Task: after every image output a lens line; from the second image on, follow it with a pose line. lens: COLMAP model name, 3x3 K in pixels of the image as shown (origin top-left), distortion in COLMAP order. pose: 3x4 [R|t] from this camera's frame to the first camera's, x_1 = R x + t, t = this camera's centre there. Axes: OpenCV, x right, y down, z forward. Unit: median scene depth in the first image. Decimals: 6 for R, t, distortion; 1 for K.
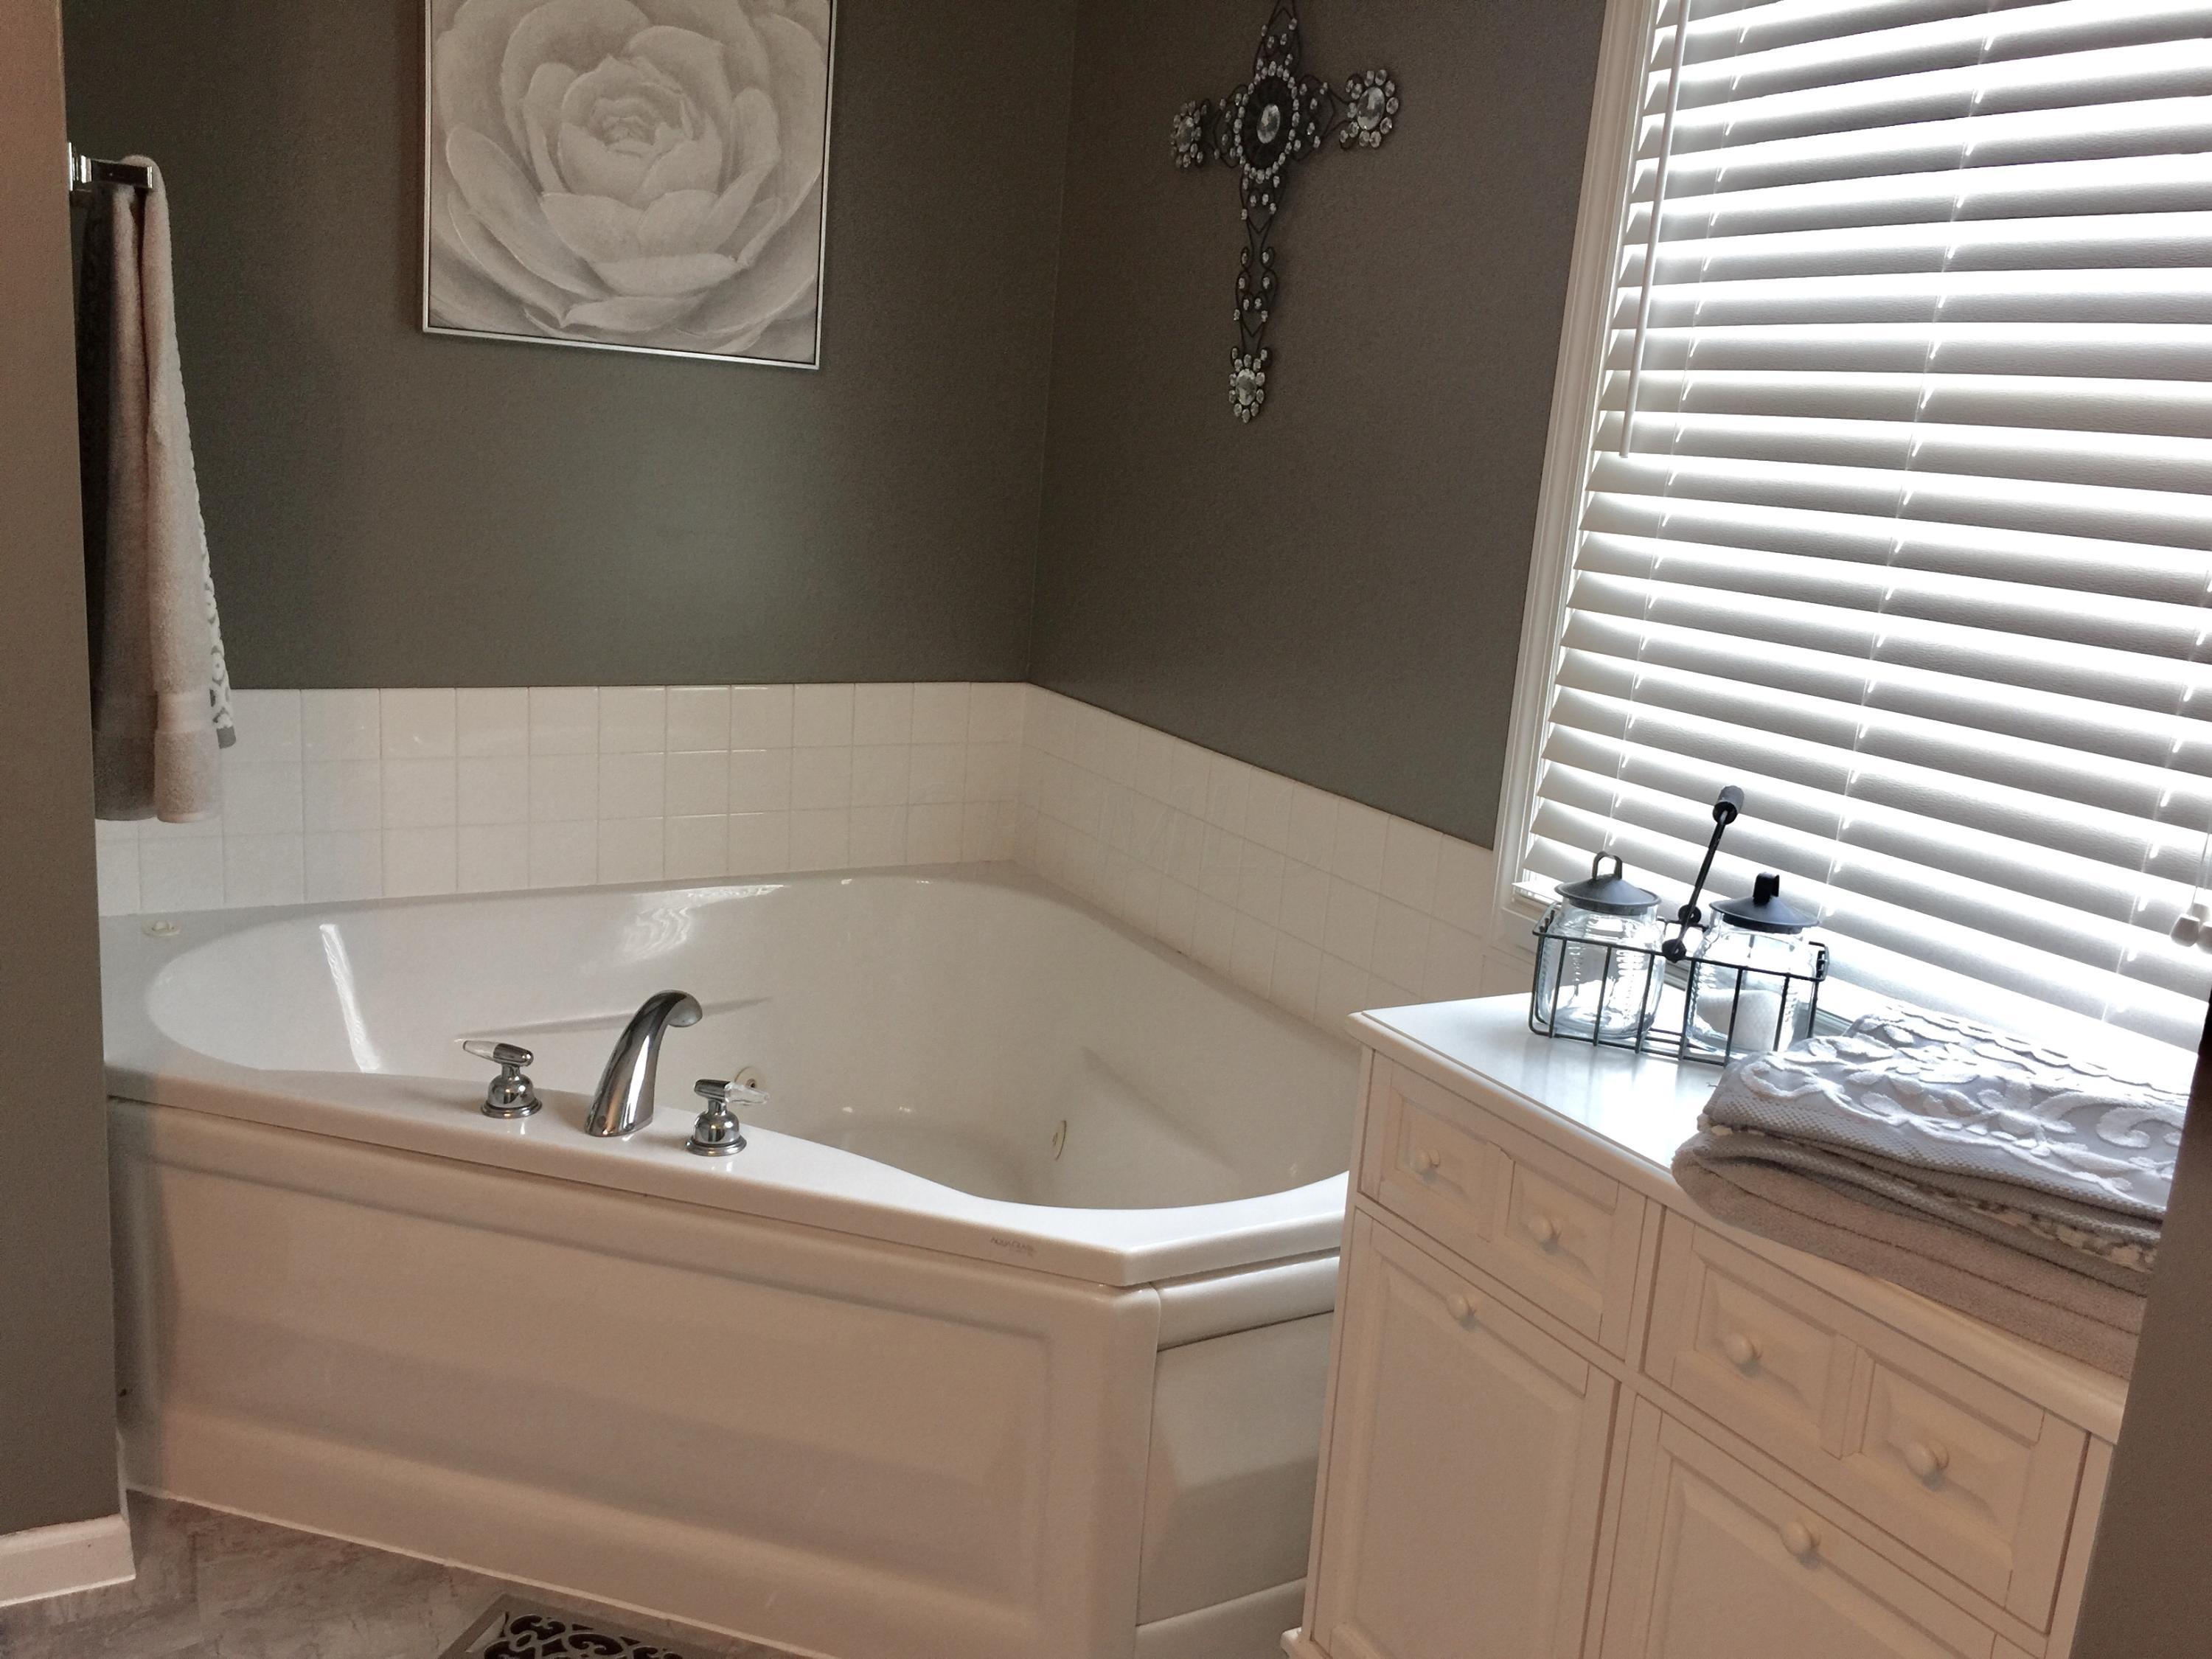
lens RADIAL K [[1923.5, 0, 1120.1], [0, 1923.5, 834.9], [0, 0, 1]] dist [0.071018, -0.094047]
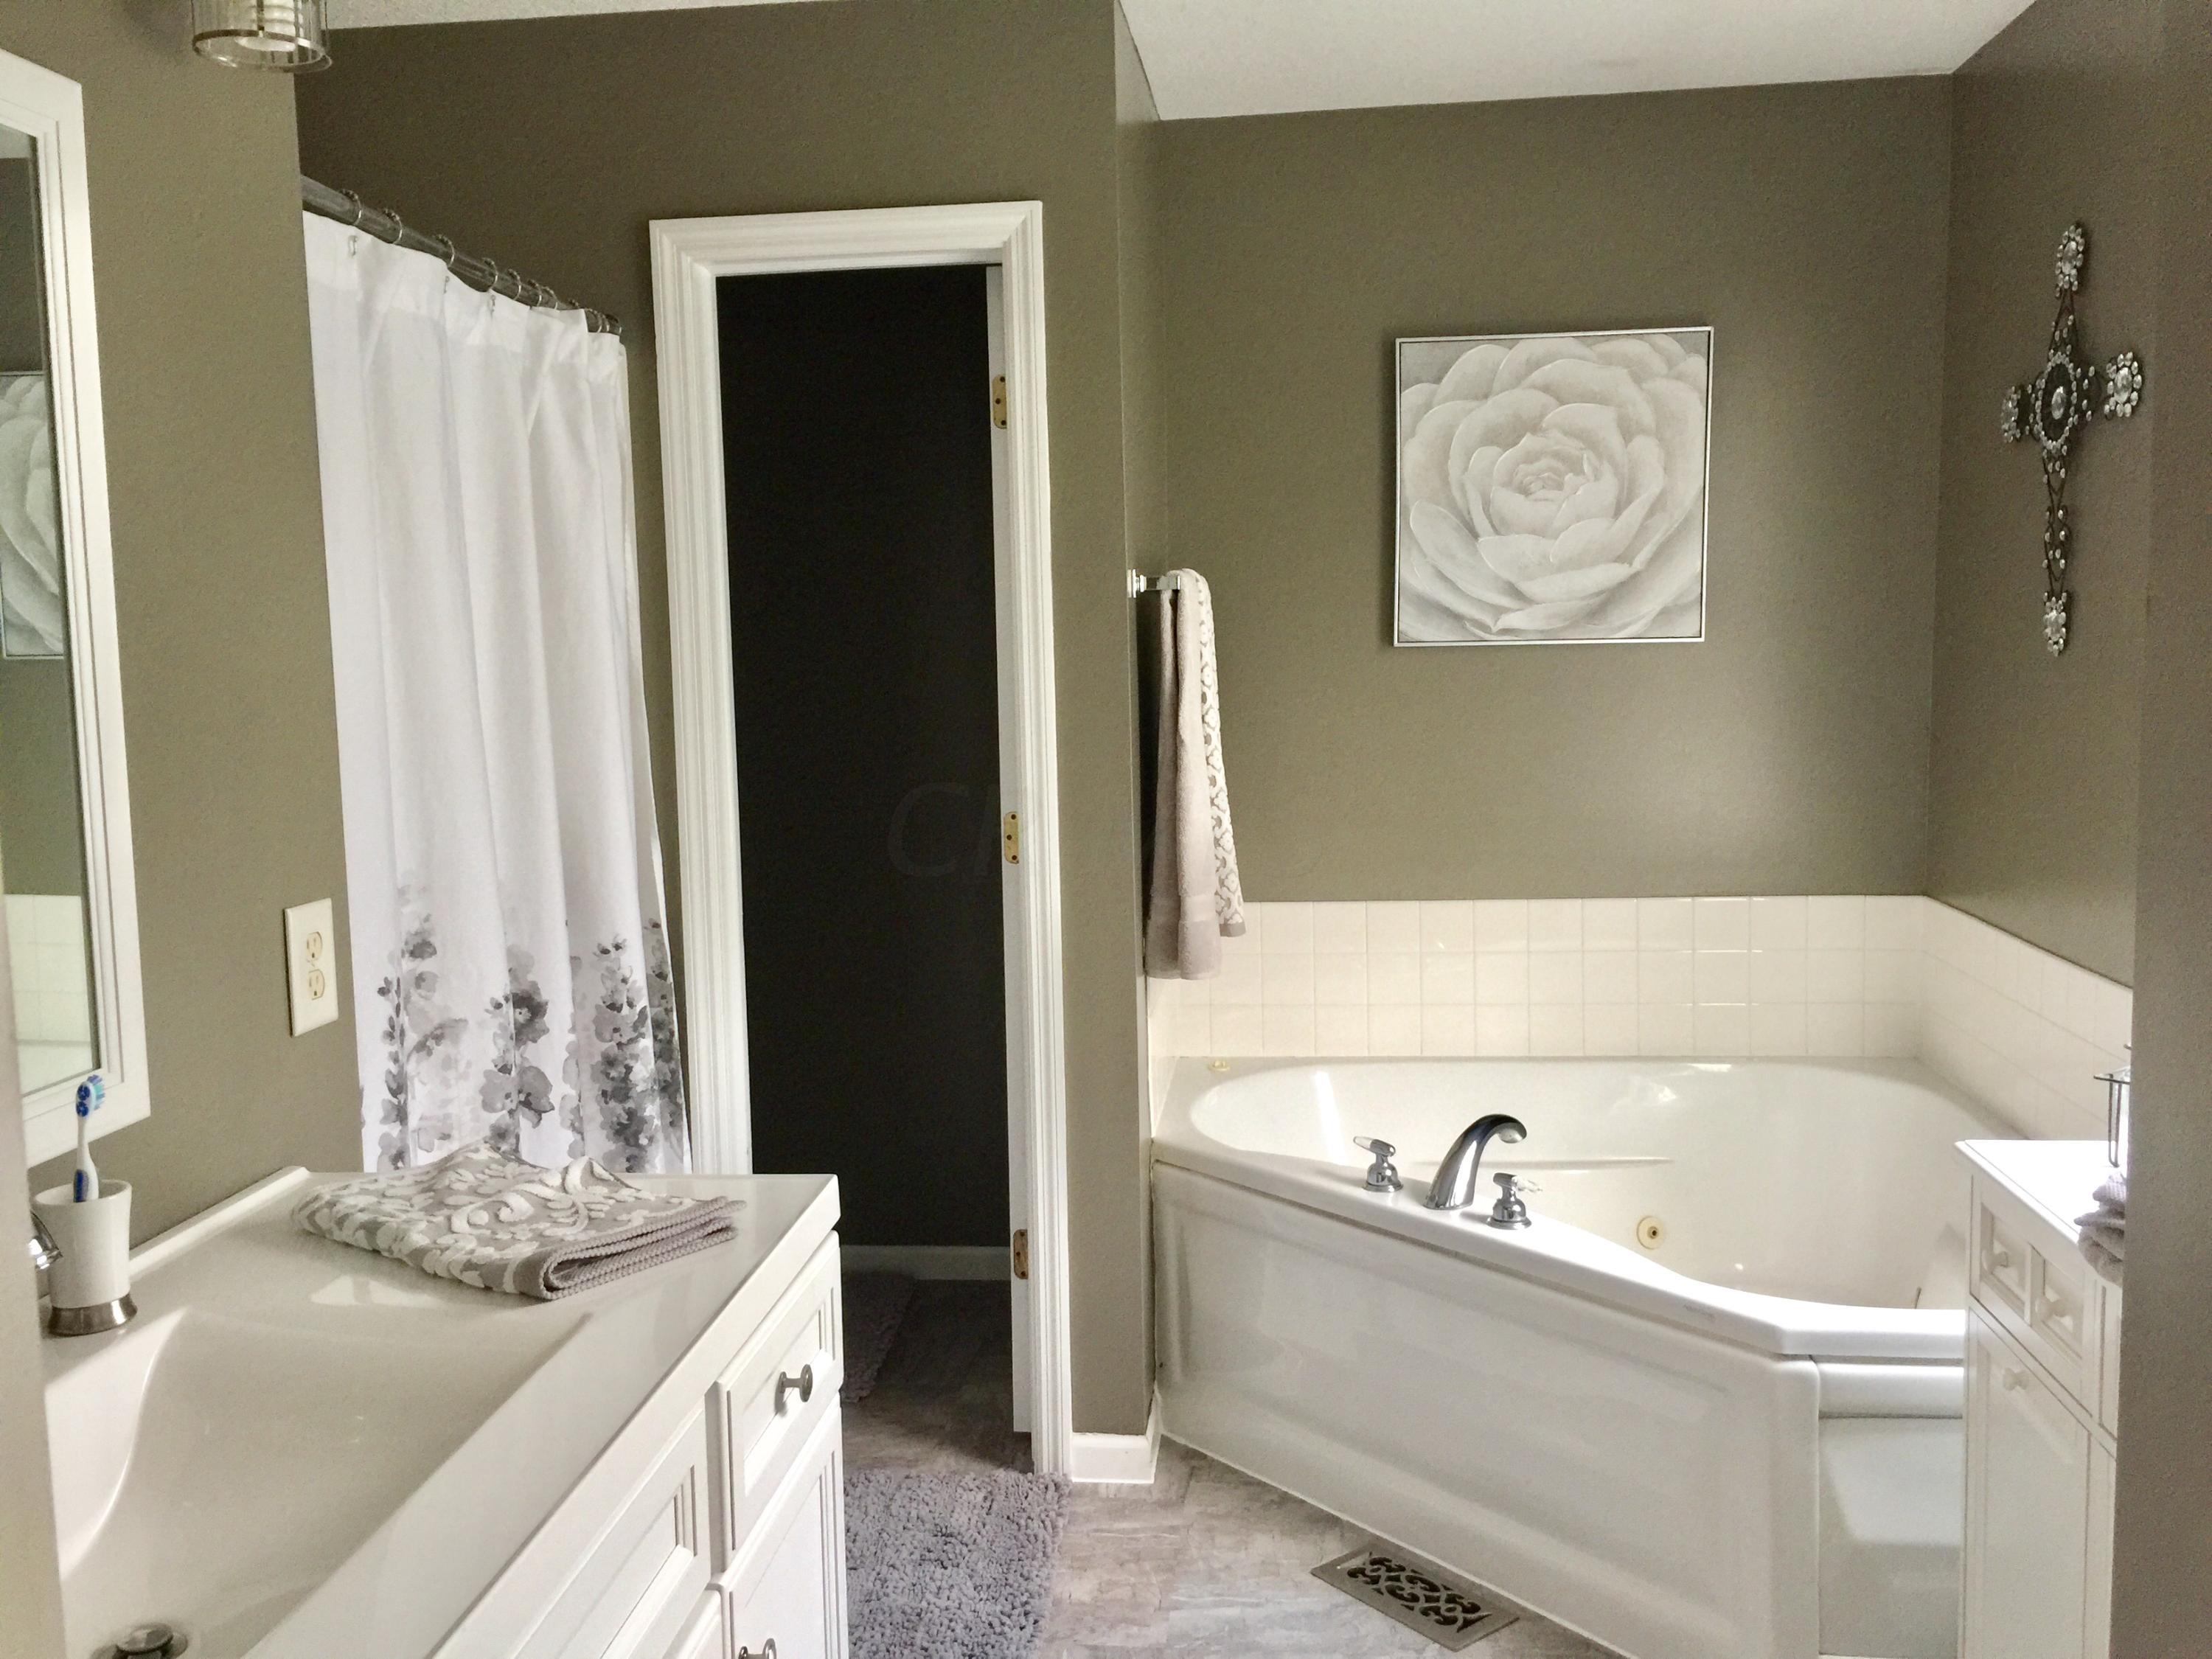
lens RADIAL K [[1923.5, 0, 1110.5], [0, 1923.5, 831.7], [0, 0, 1]] dist [0.071018, -0.094047]
pose [[0.814058, -0.031623, -0.579923, 0.283431], [-0.042329, 0.992631, -0.113547, 0.041737], [0.579239, 0.116981, 0.806720, -0.231380]]
